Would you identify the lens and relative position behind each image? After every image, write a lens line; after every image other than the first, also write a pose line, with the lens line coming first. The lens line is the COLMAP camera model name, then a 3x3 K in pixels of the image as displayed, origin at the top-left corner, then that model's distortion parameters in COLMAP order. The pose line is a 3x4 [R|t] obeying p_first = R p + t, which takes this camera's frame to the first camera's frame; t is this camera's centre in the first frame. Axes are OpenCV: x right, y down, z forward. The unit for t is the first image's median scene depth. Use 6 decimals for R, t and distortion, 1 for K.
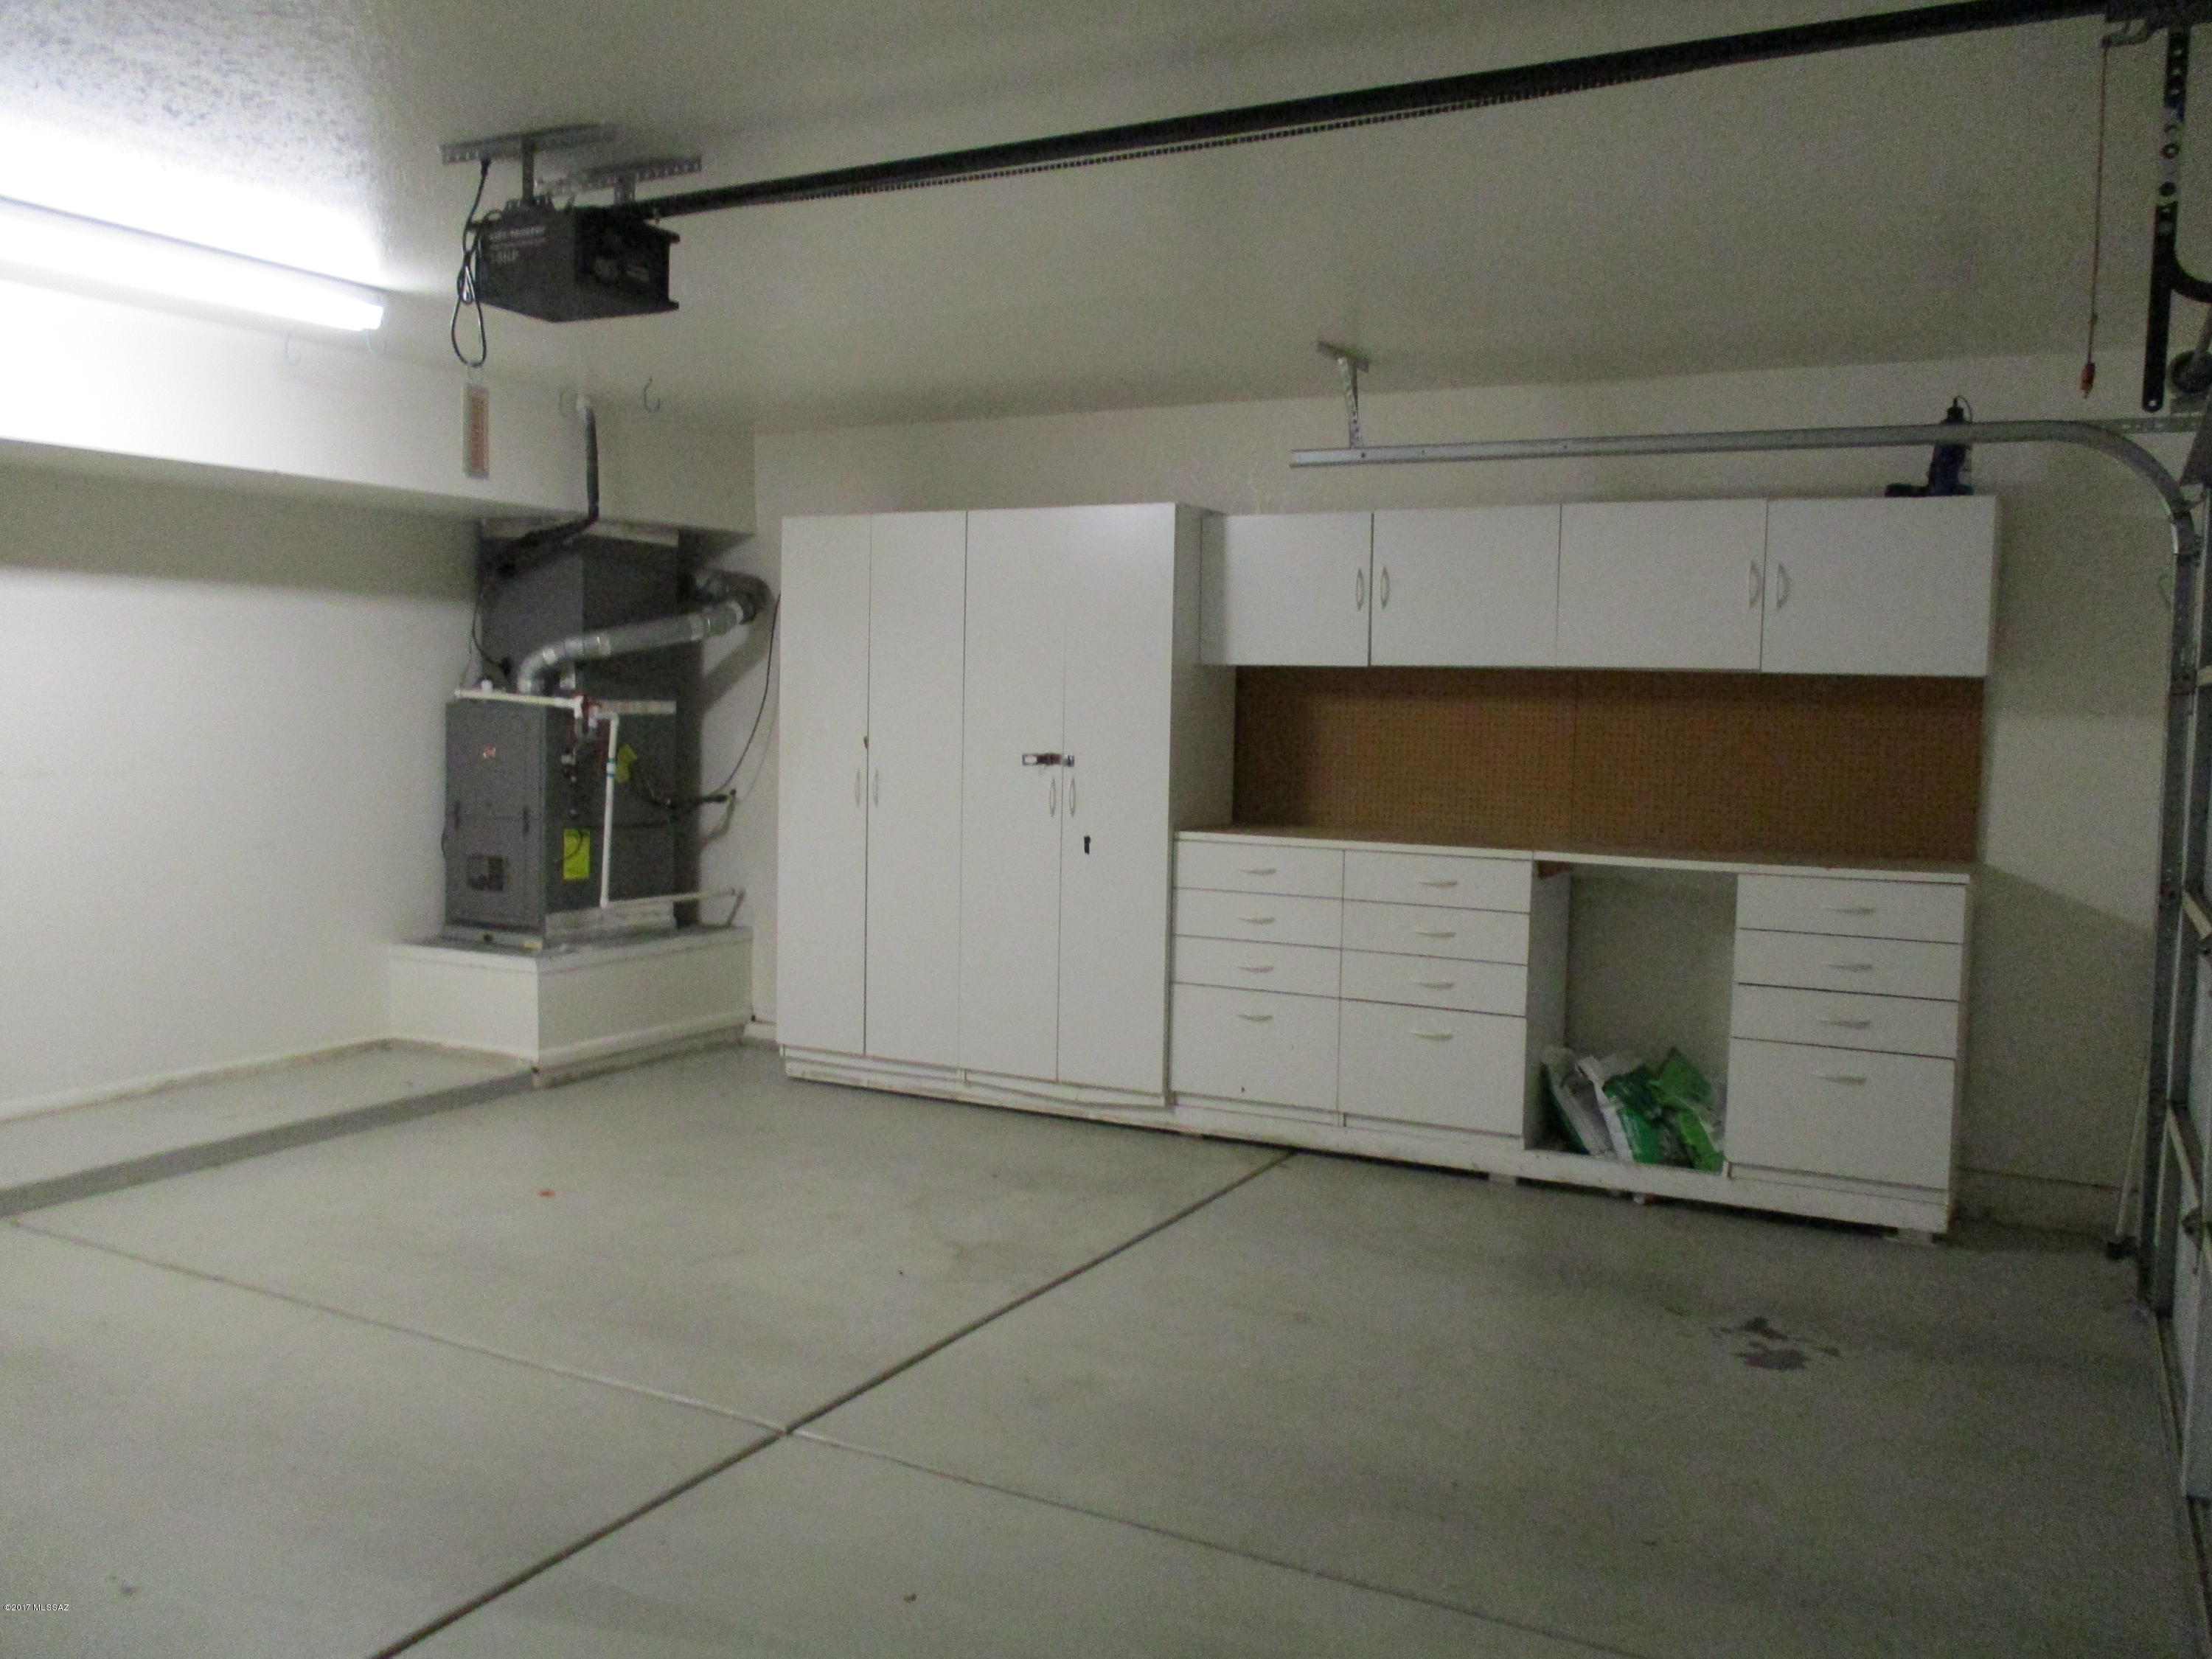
lens RADIAL K [[1871.3, 0, 1106.0], [0, 1871.3, 829.5], [0, 0, 1]] dist [-0.004855, 0.001810]
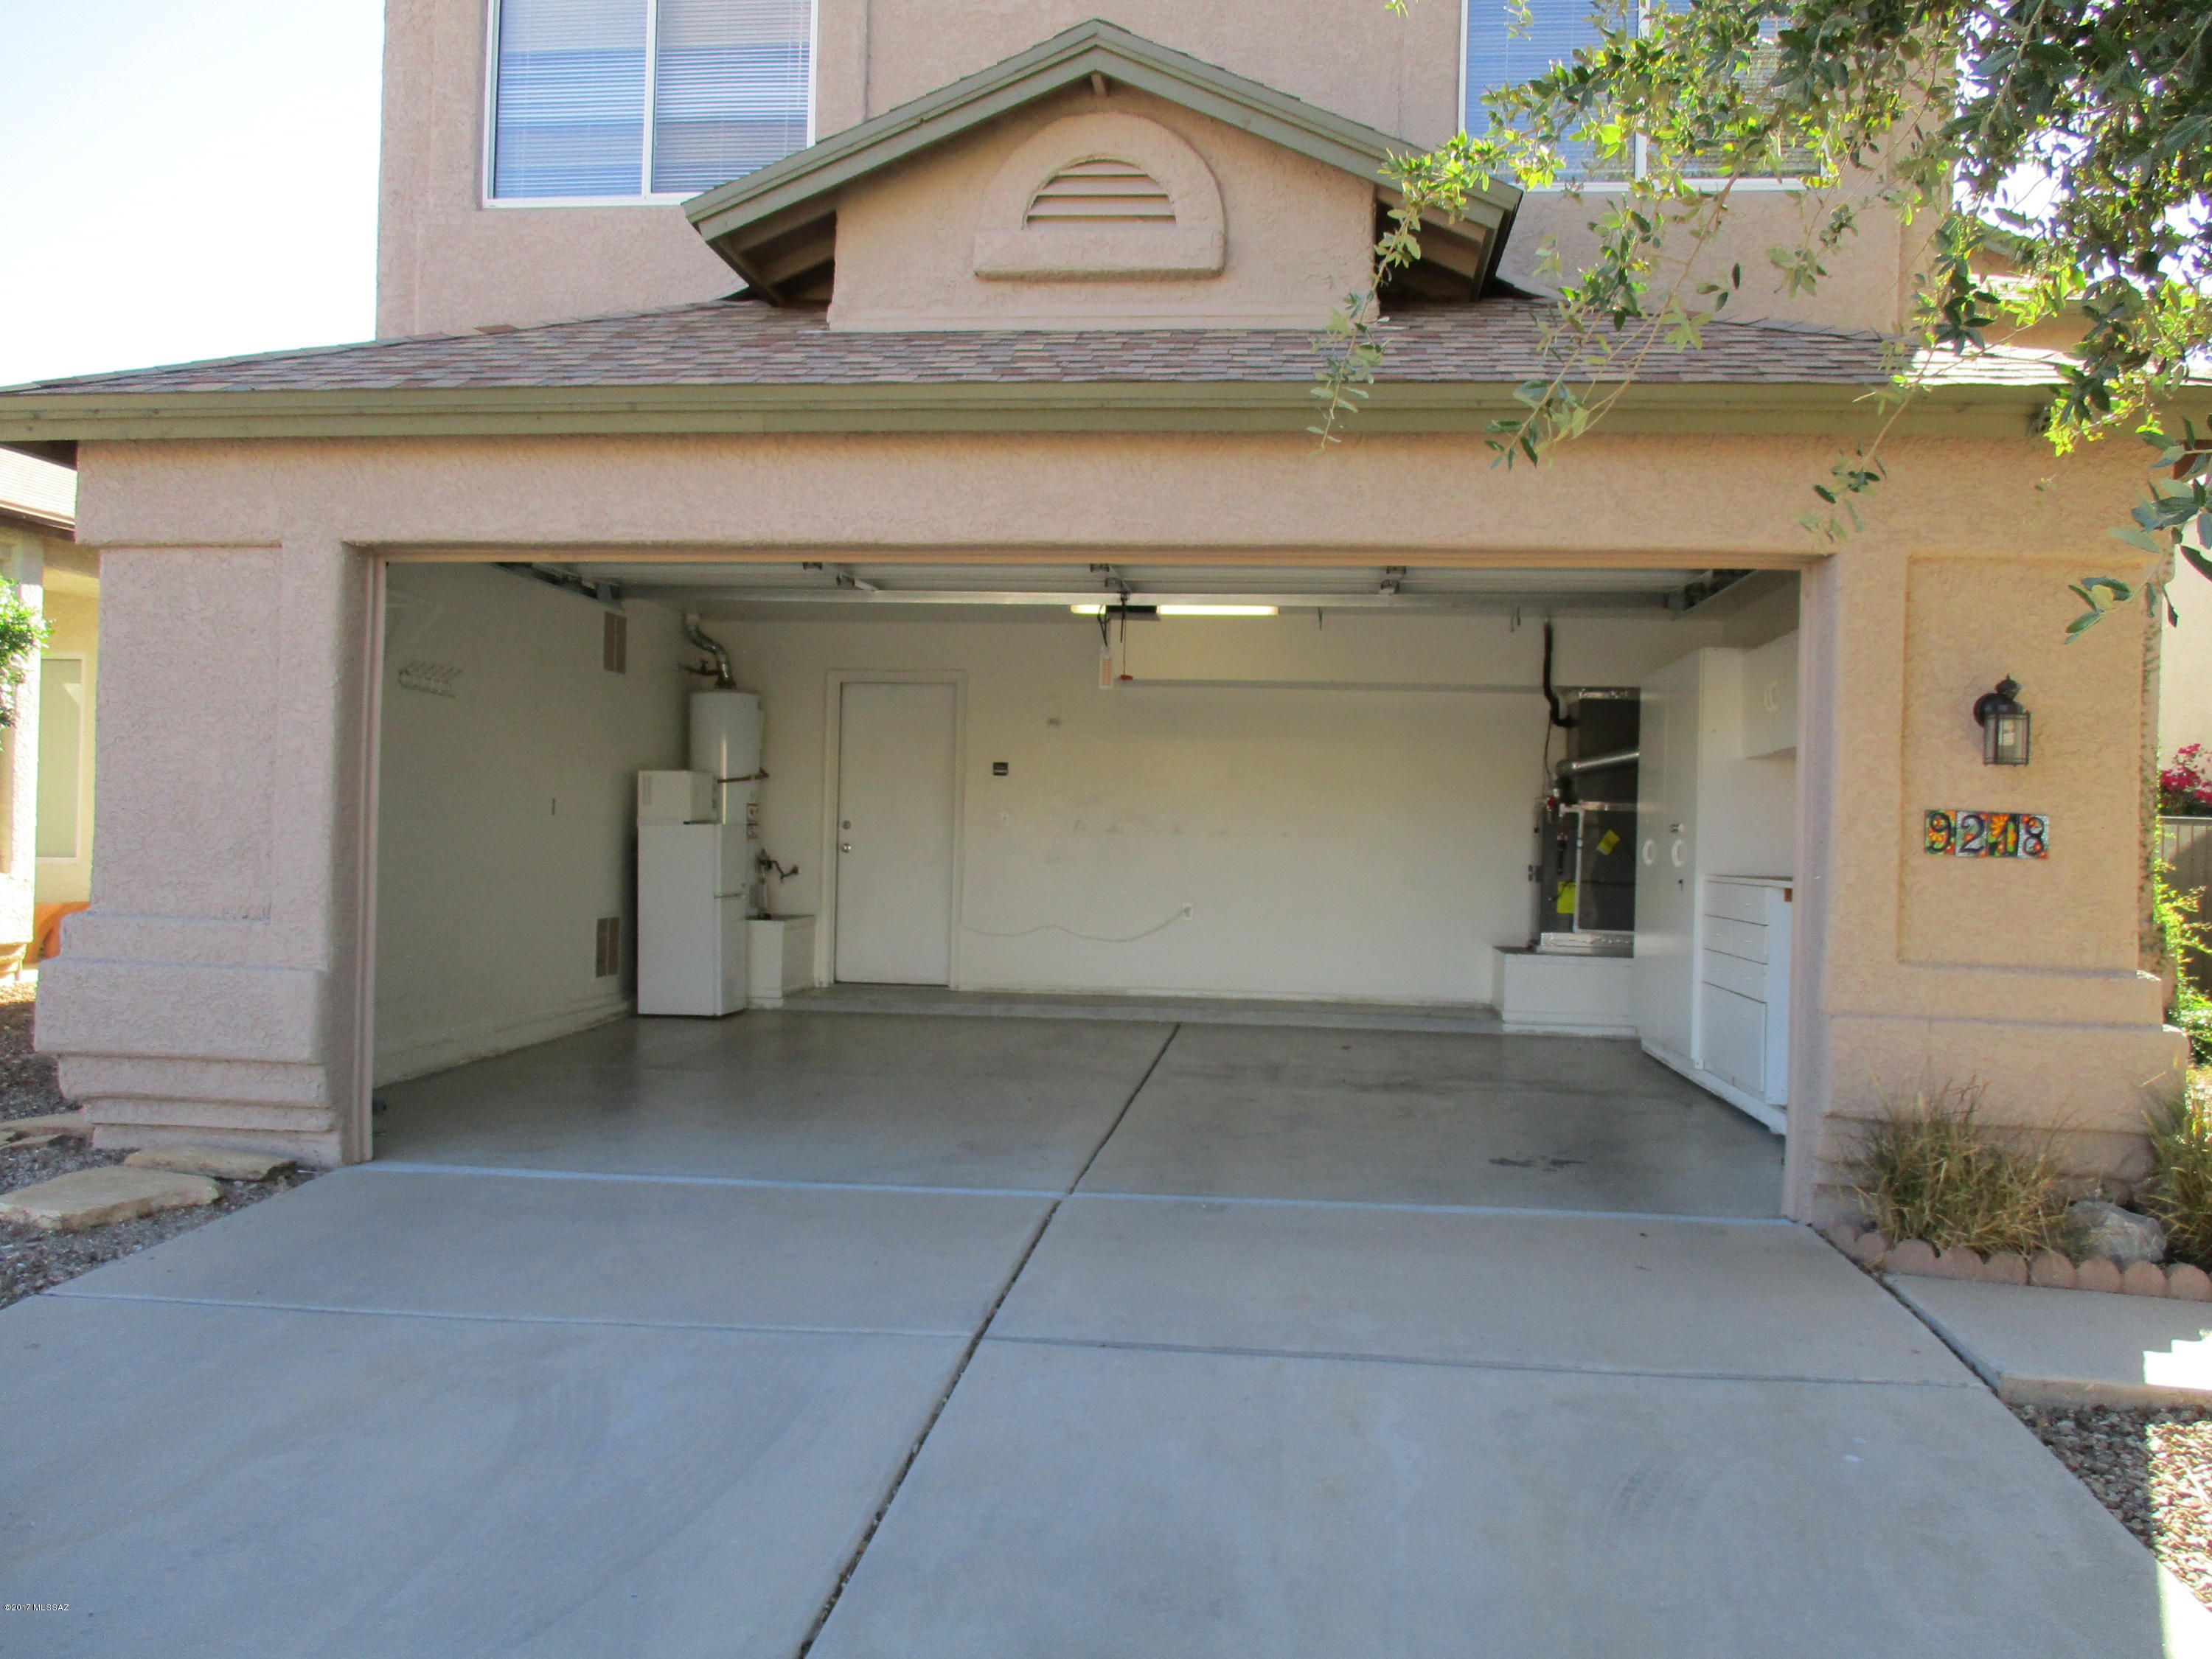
lens RADIAL K [[1871.3, 0, 1106.0], [0, 1871.3, 829.5], [0, 0, 1]] dist [-0.004855, 0.001810]
pose [[0.371288, -0.011155, -0.928451, 1.113195], [-0.083738, 0.995451, -0.045447, 0.064125], [0.924734, 0.094620, 0.368665, 0.058748]]
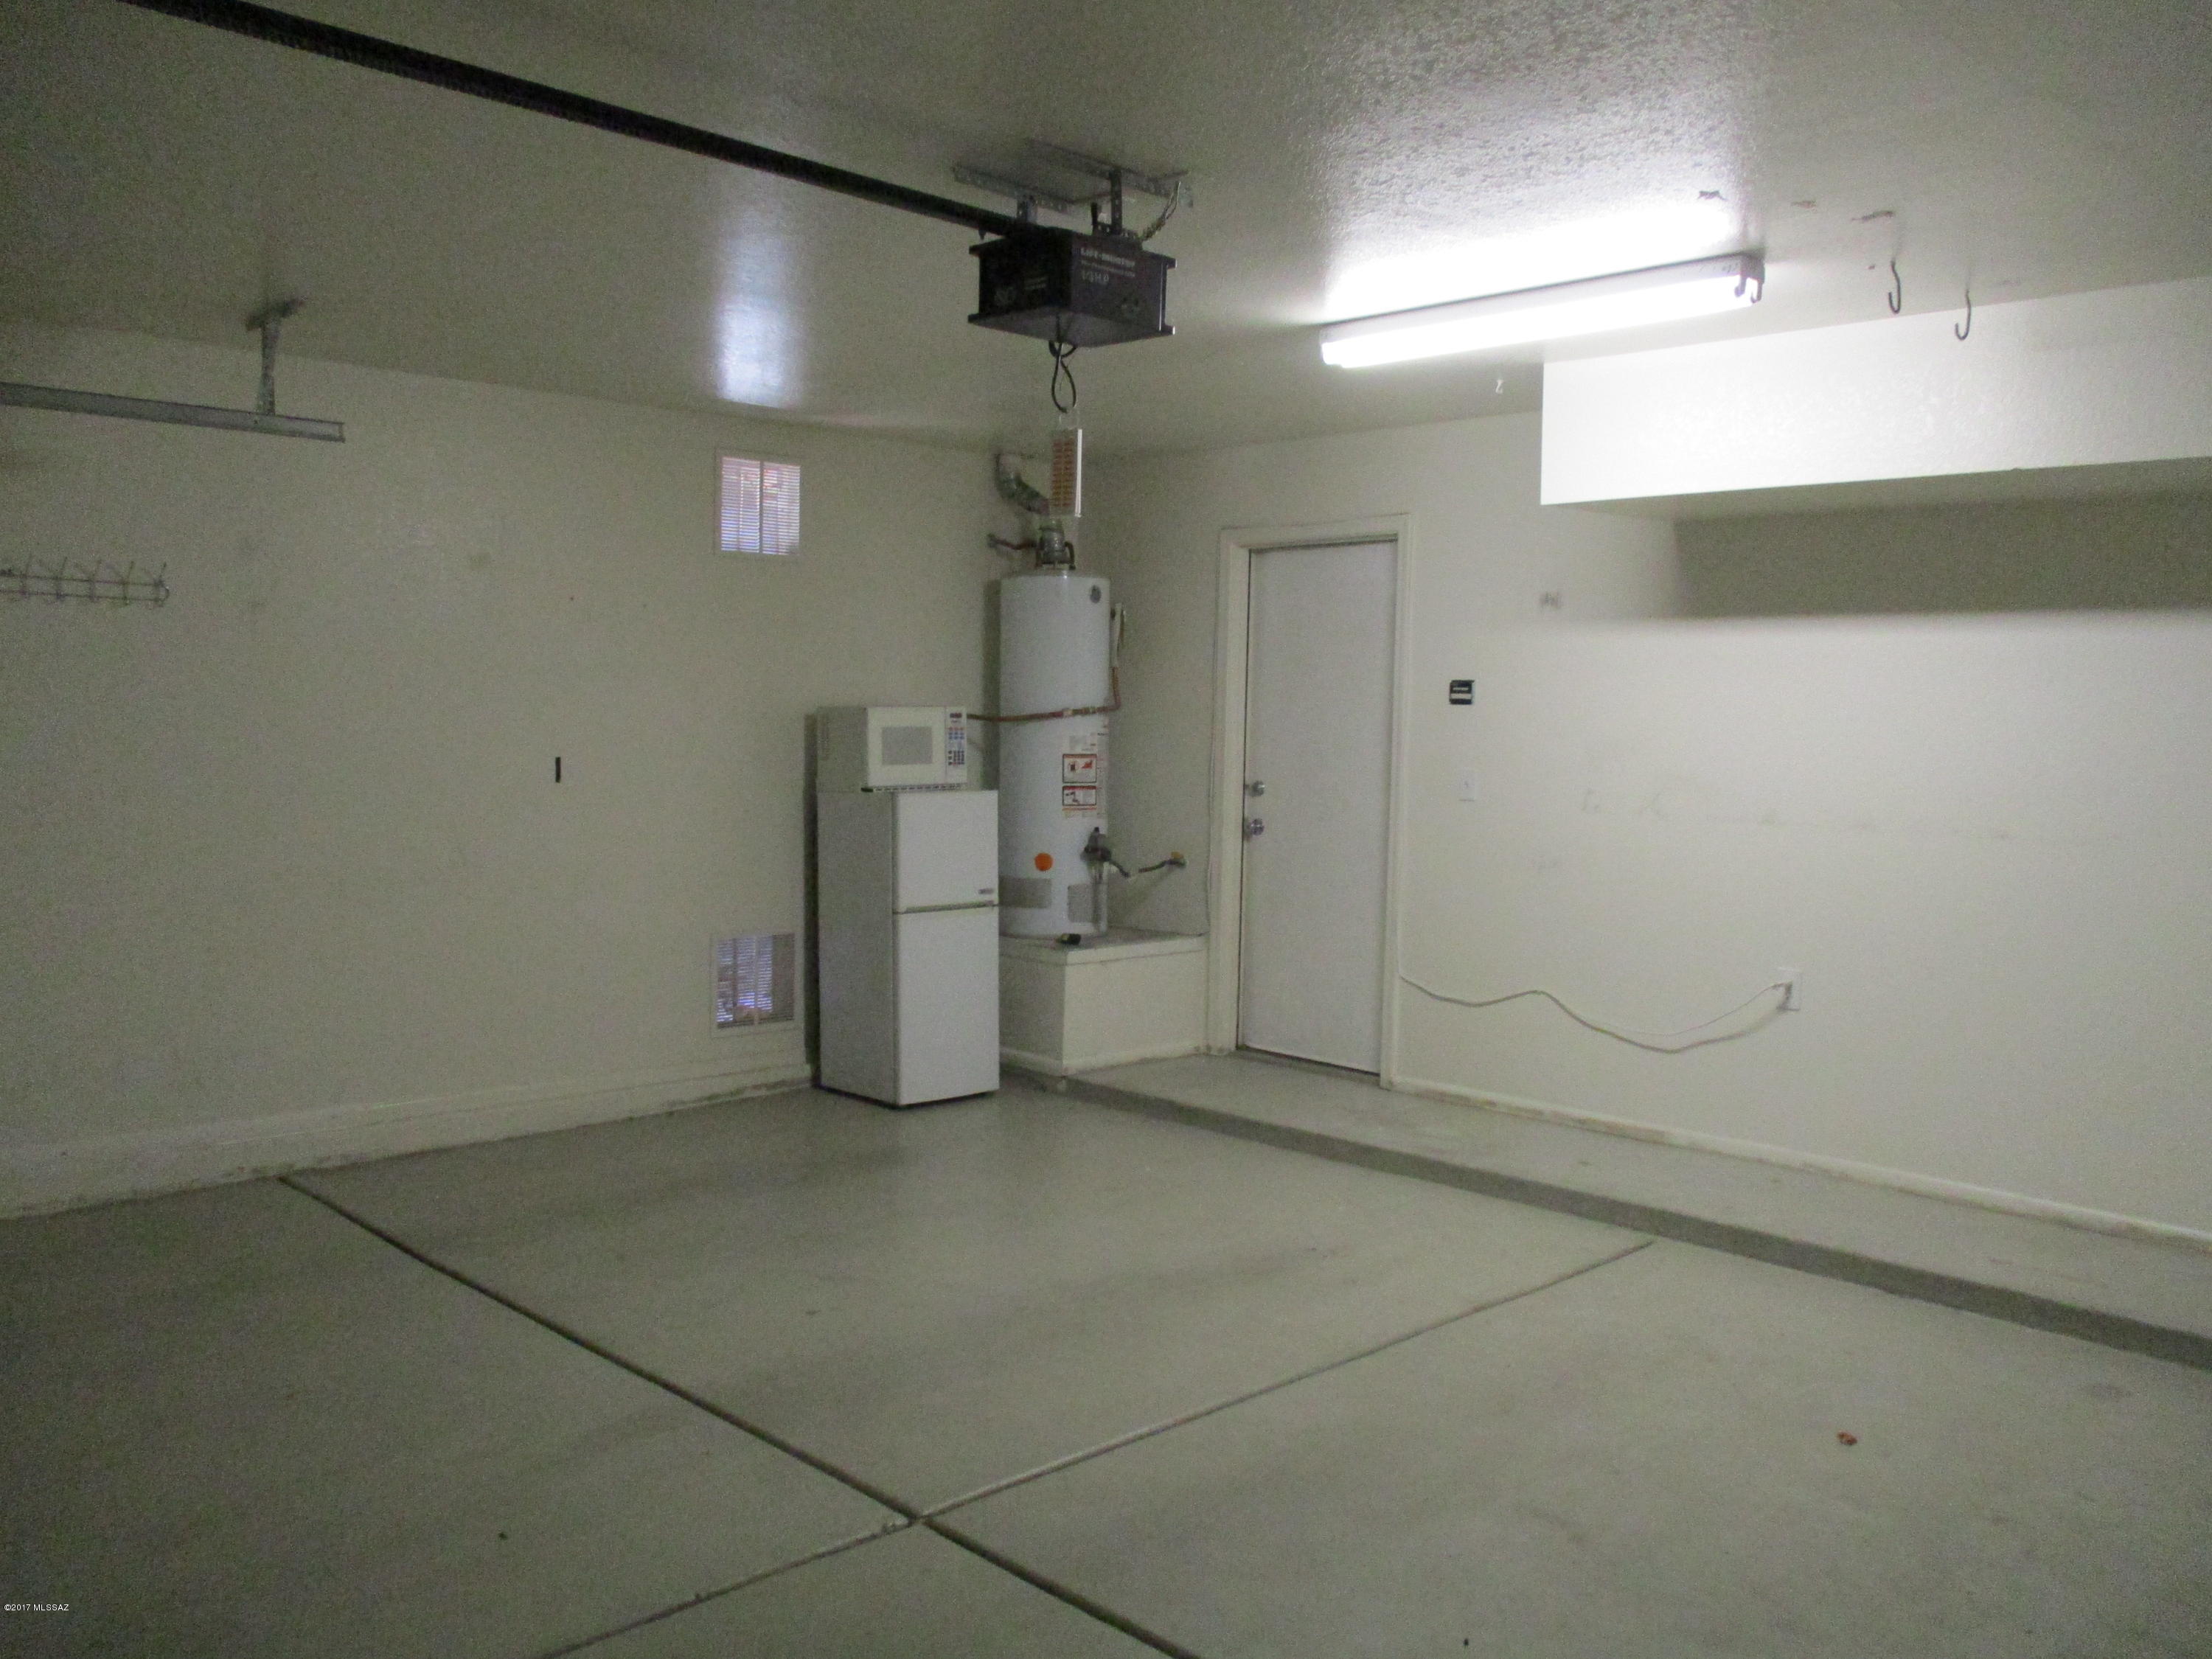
lens RADIAL K [[1871.3, 0, 1106.0], [0, 1871.3, 829.5], [0, 0, 1]] dist [-0.004855, 0.001810]
pose [[-0.308072, 0.037652, -0.950618, 0.377676], [-0.094834, 0.993024, 0.070065, -0.048425], [0.946625, 0.111736, -0.302352, 0.759247]]
